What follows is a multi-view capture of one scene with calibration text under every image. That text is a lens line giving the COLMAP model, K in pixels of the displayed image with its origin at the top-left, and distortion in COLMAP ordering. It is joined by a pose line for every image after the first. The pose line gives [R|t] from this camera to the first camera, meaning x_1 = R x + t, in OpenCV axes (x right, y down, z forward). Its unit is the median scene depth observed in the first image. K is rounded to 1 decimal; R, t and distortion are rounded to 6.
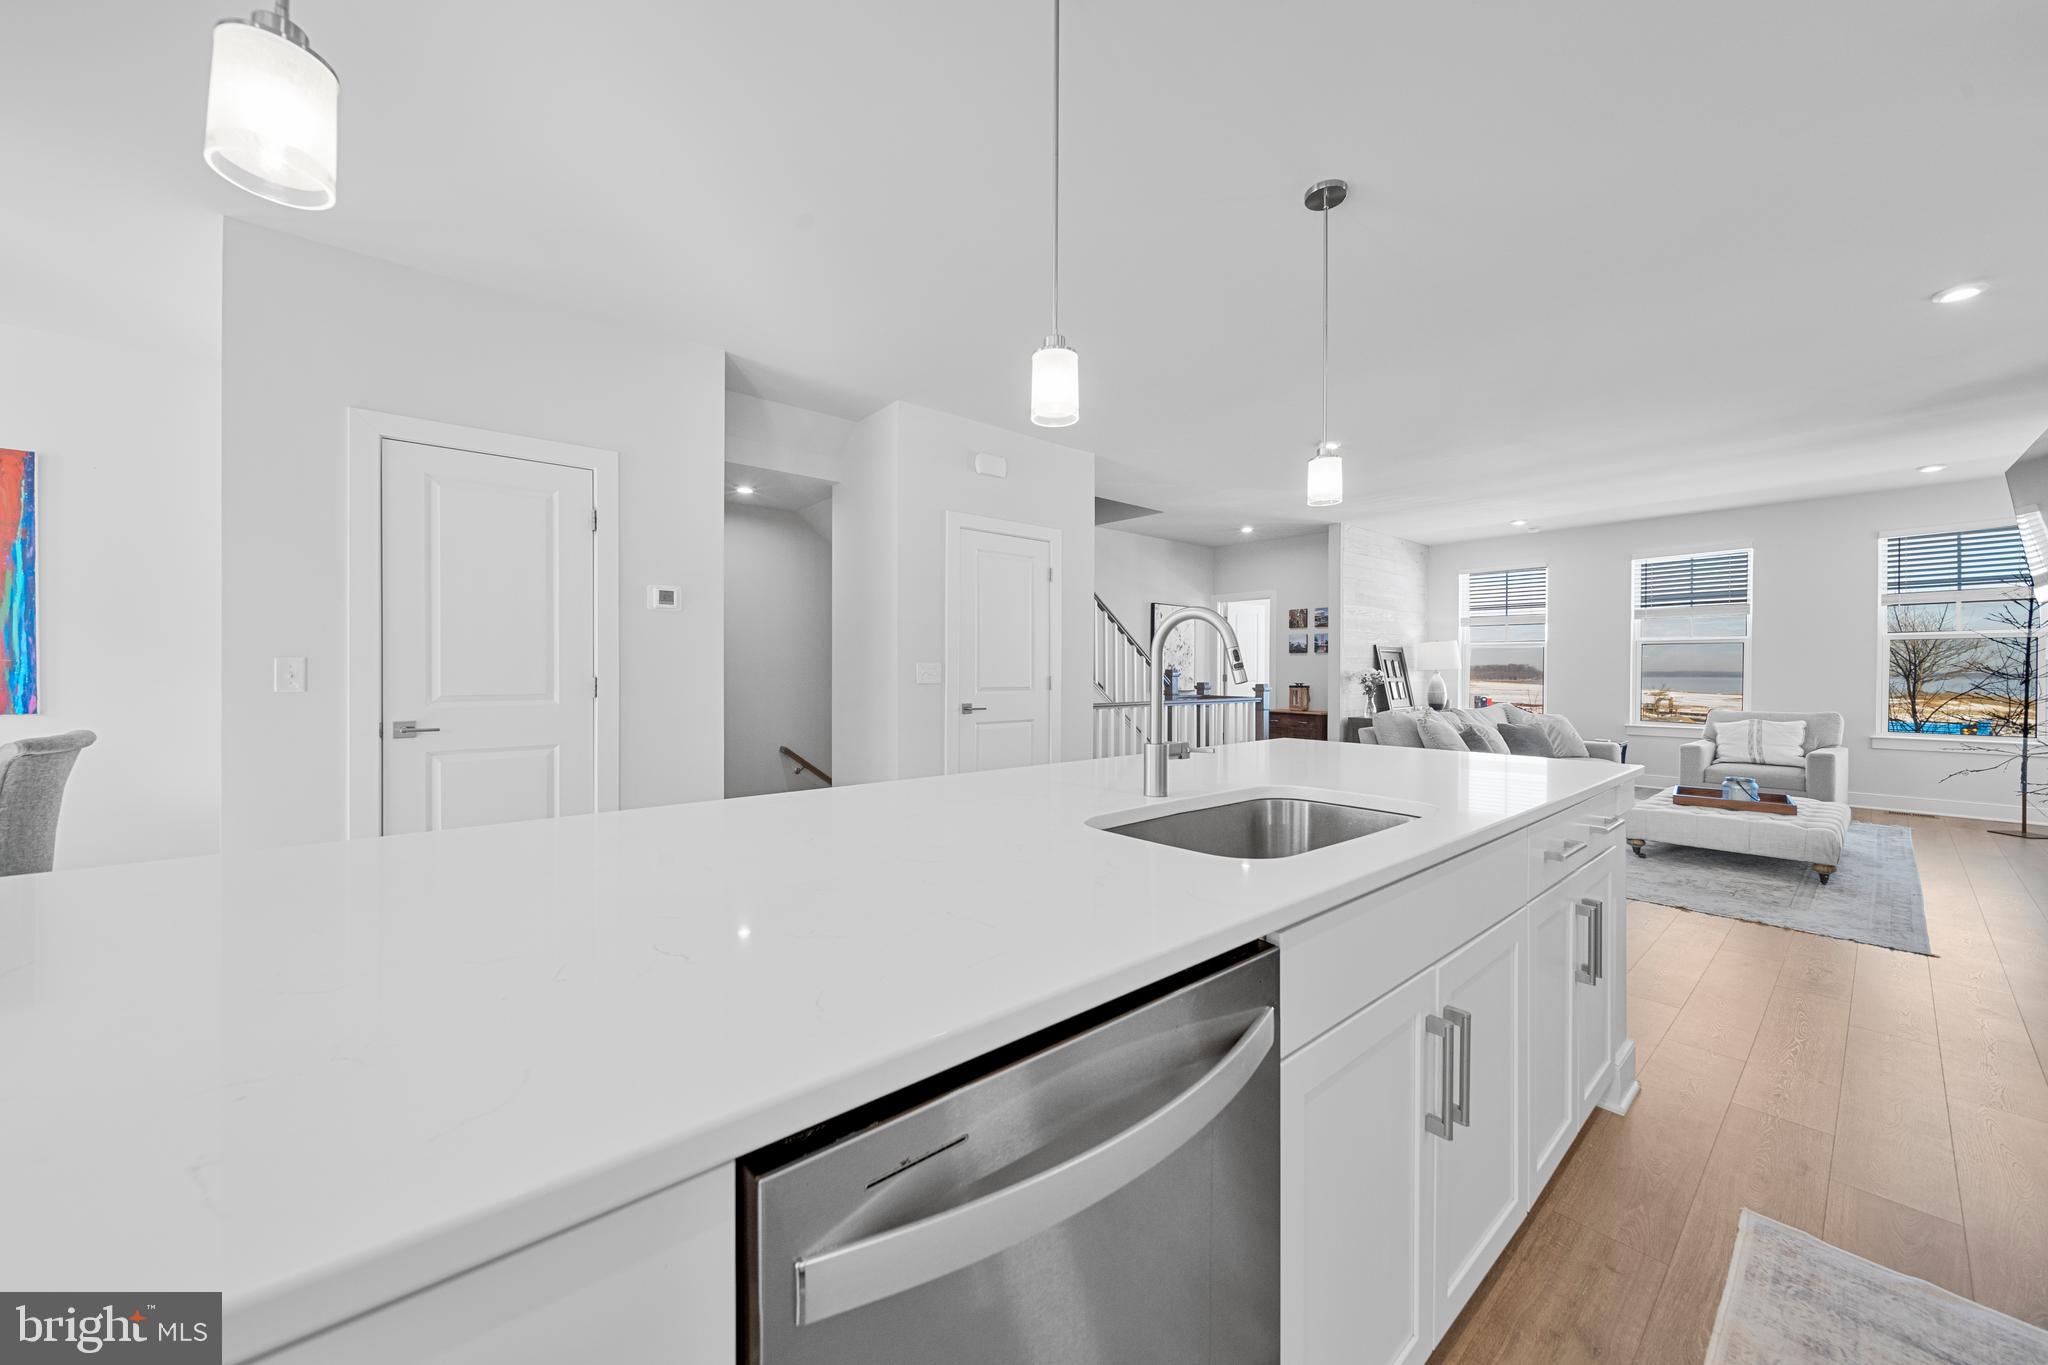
lens RADIAL K [[722.8, 0, 1013.8], [0, 722.8, 675.5], [0, 0, 1]] dist [0.008487, -0.004080]
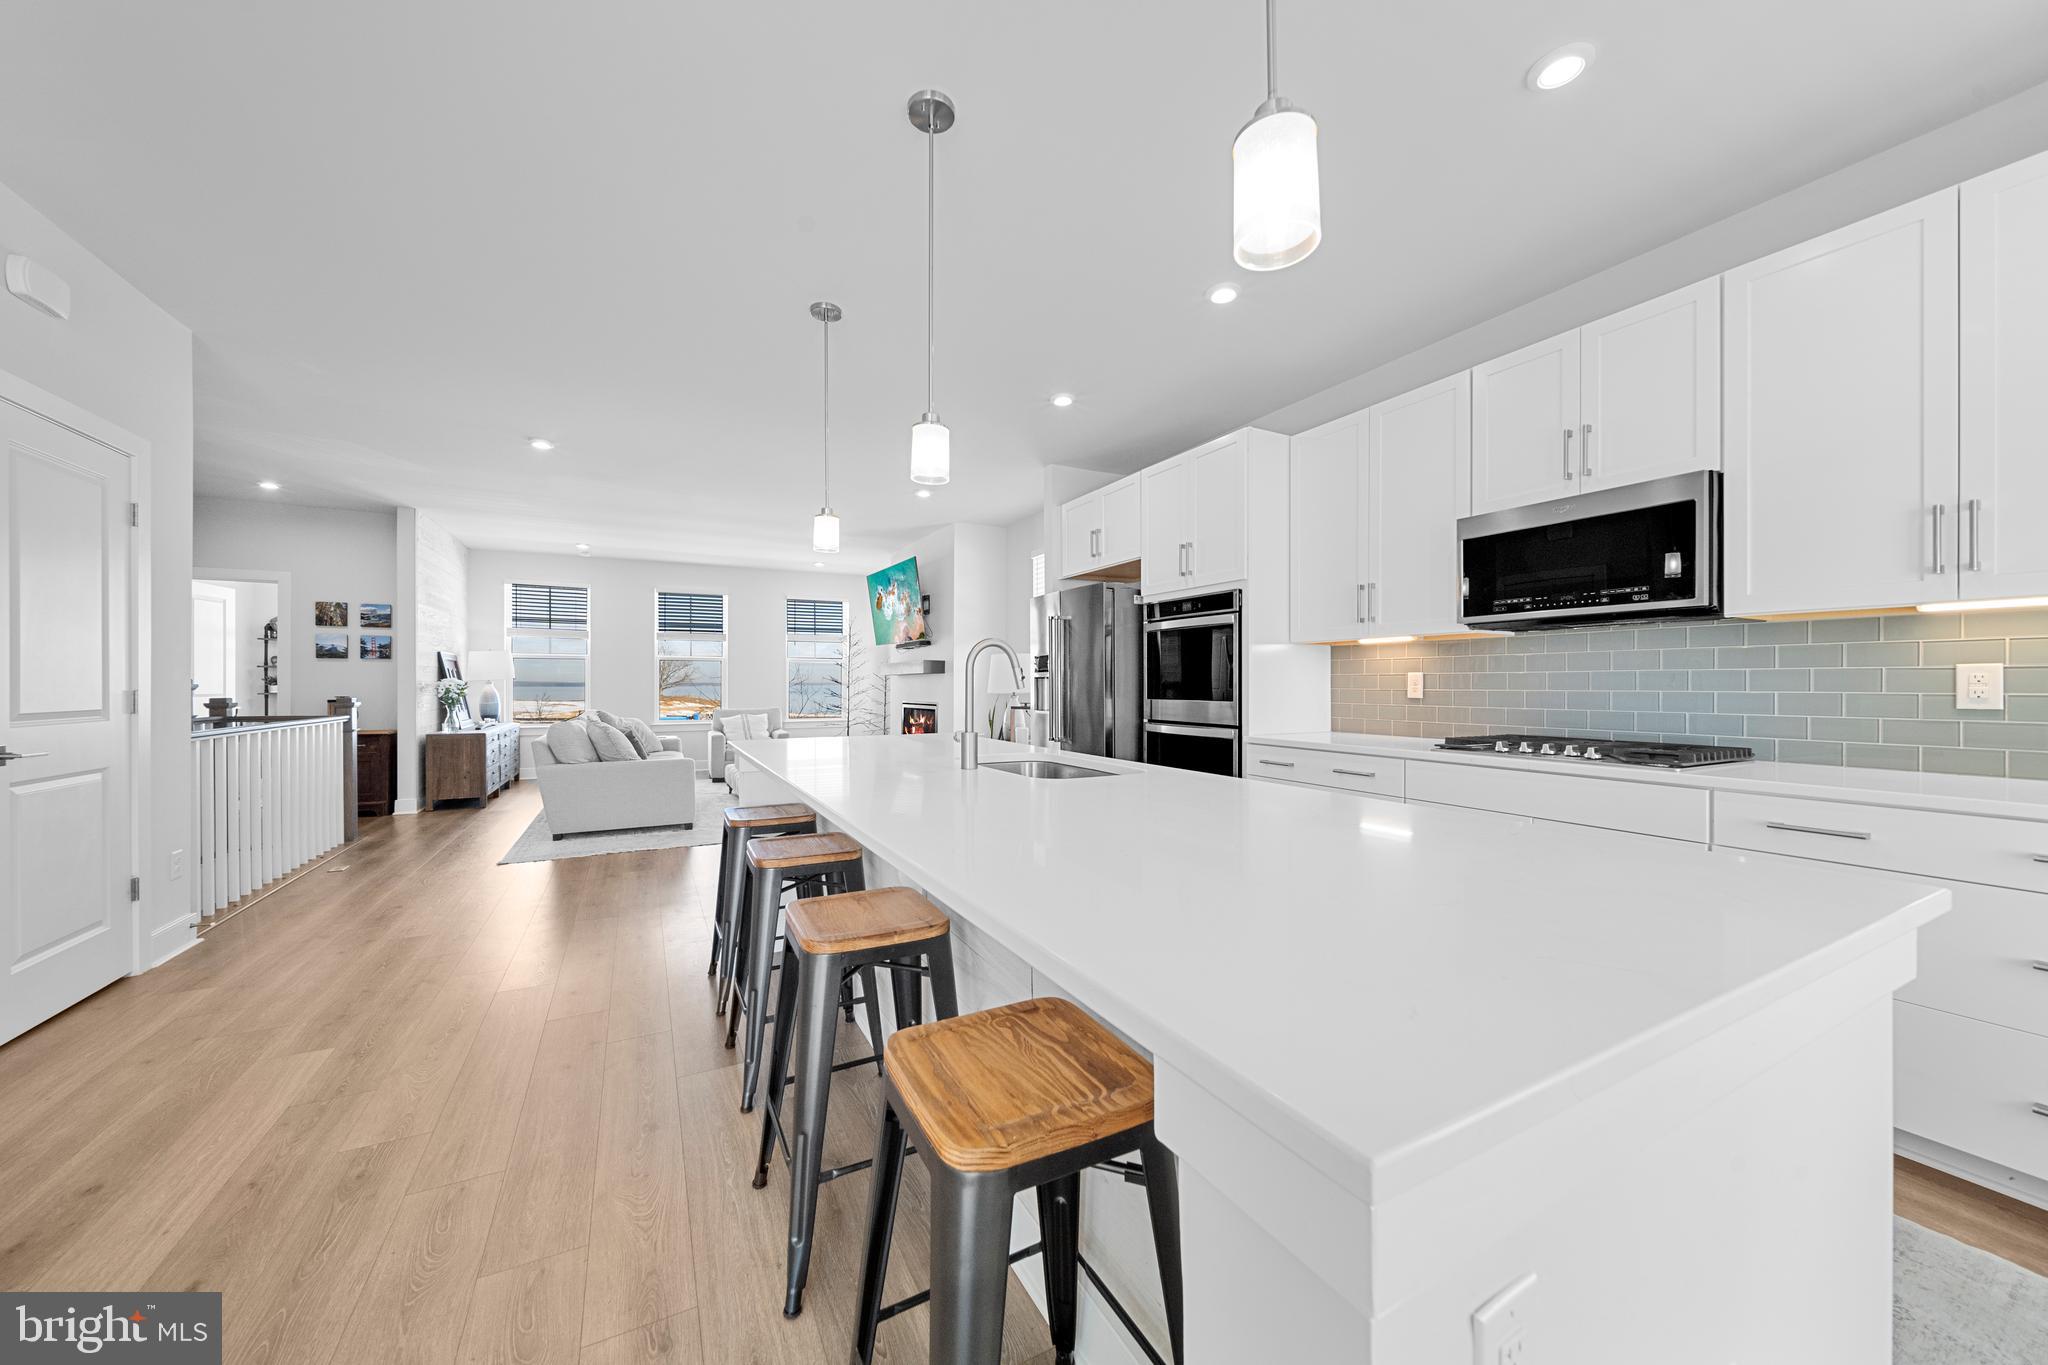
lens RADIAL K [[724.2, 0, 1018.6], [0, 724.2, 685.4], [0, 0, 1]] dist [-0.000384, -0.000327]
pose [[0.209561, -0.005983, 0.977777, -0.271250], [0.006389, 0.999968, 0.004749, -0.000909], [-0.977775, 0.005252, 0.209593, 0.142520]]
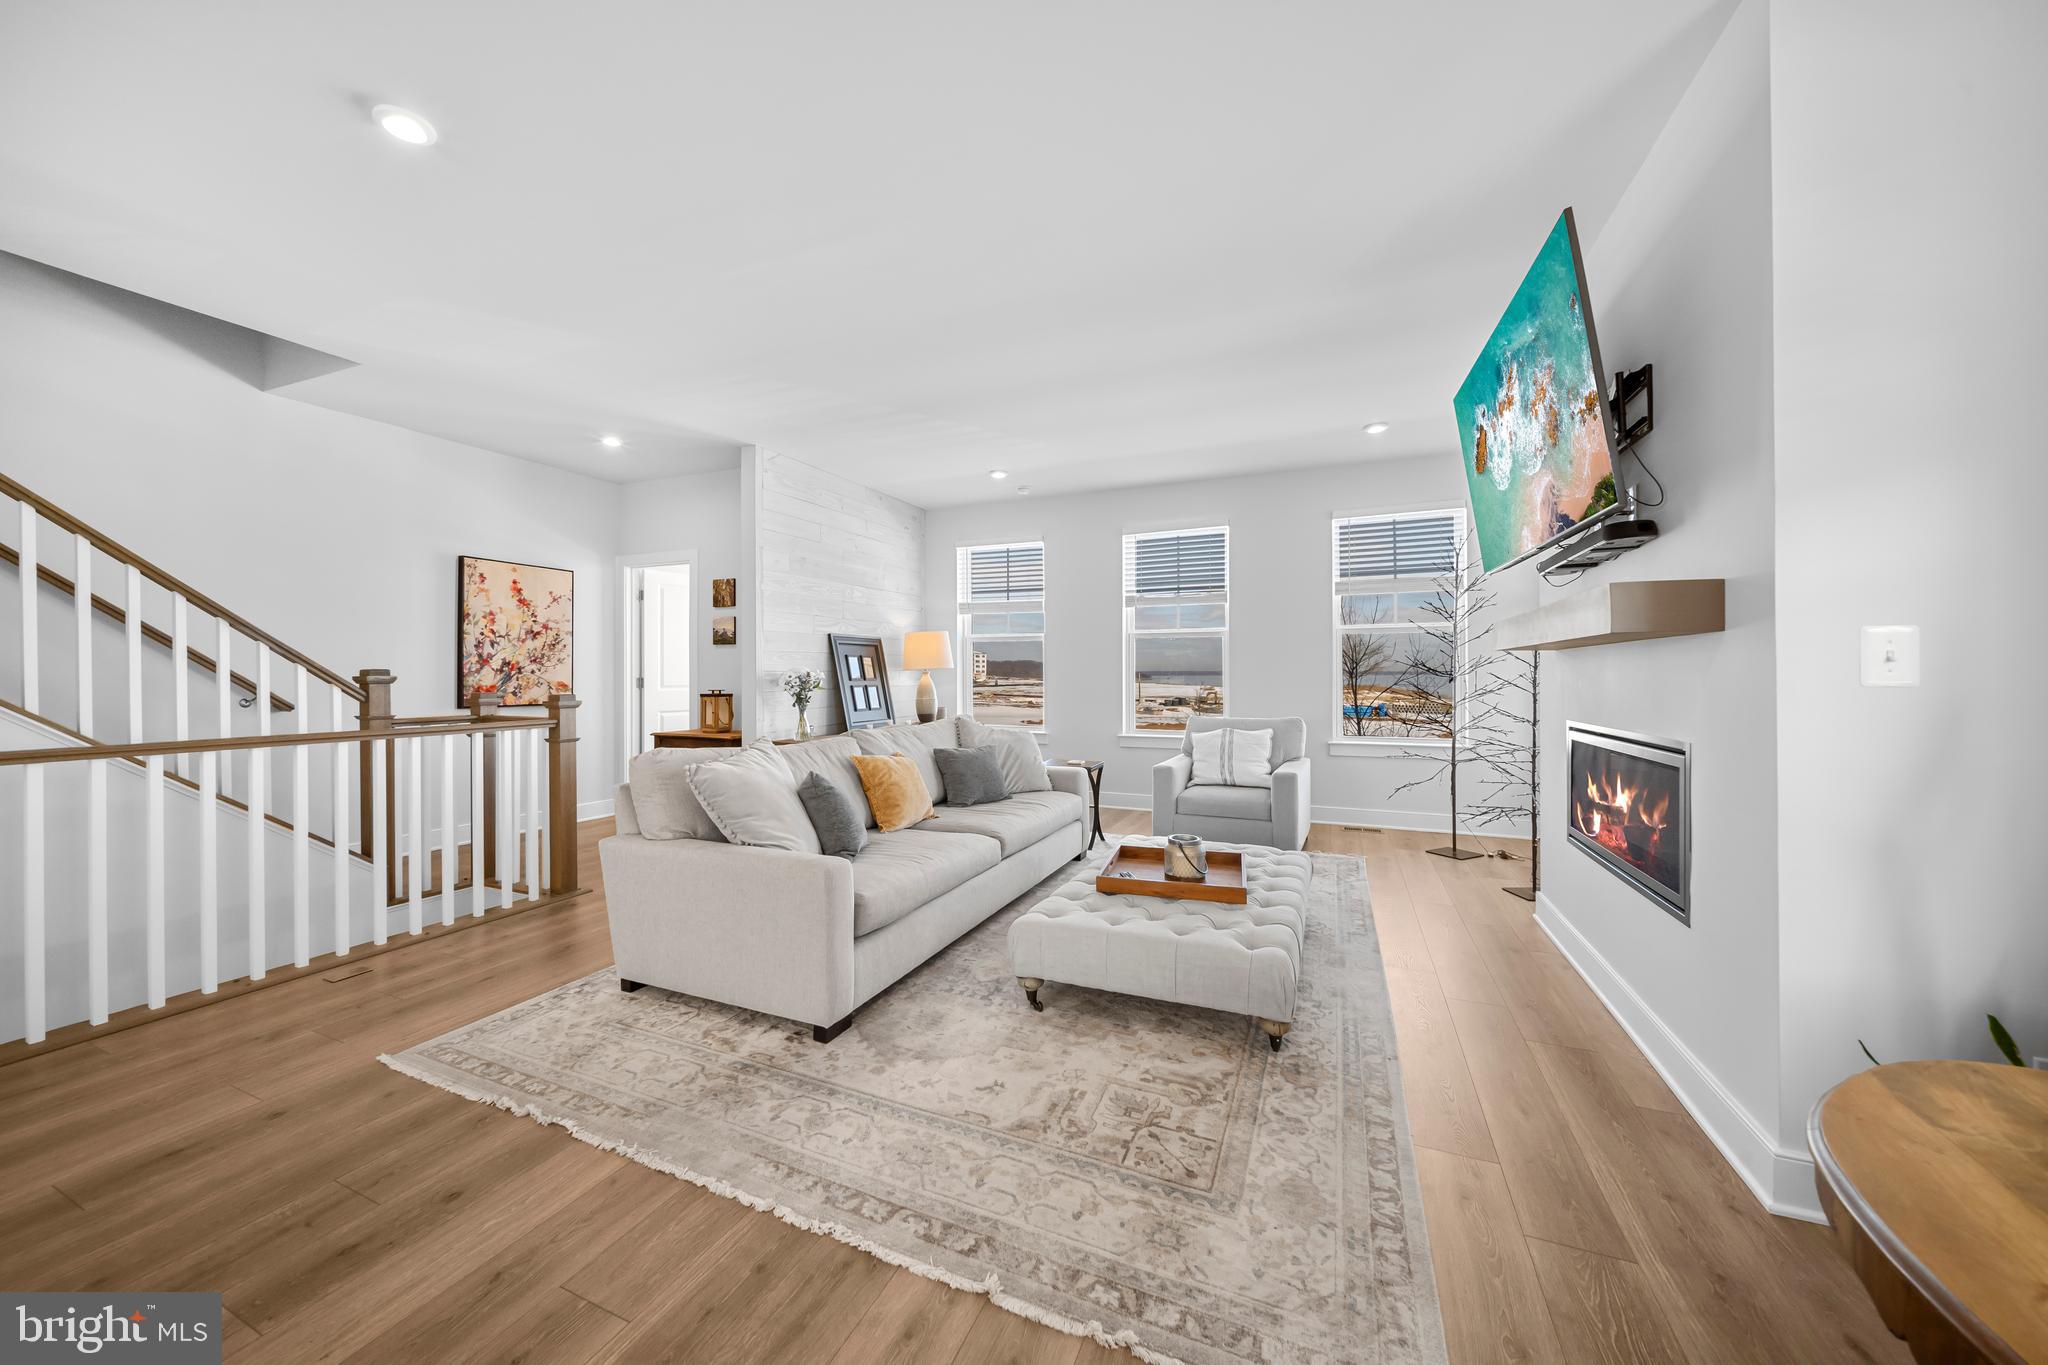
lens RADIAL K [[726.1, 0, 1015.7], [0, 726.1, 667.2], [0, 0, 1]] dist [-0.000785, -0.000797]
pose [[0.894282, -0.002446, 0.447497, 0.421211], [0.008780, 0.999888, -0.012081, 0.000267], [-0.447417, 0.014732, 0.894204, 0.358306]]
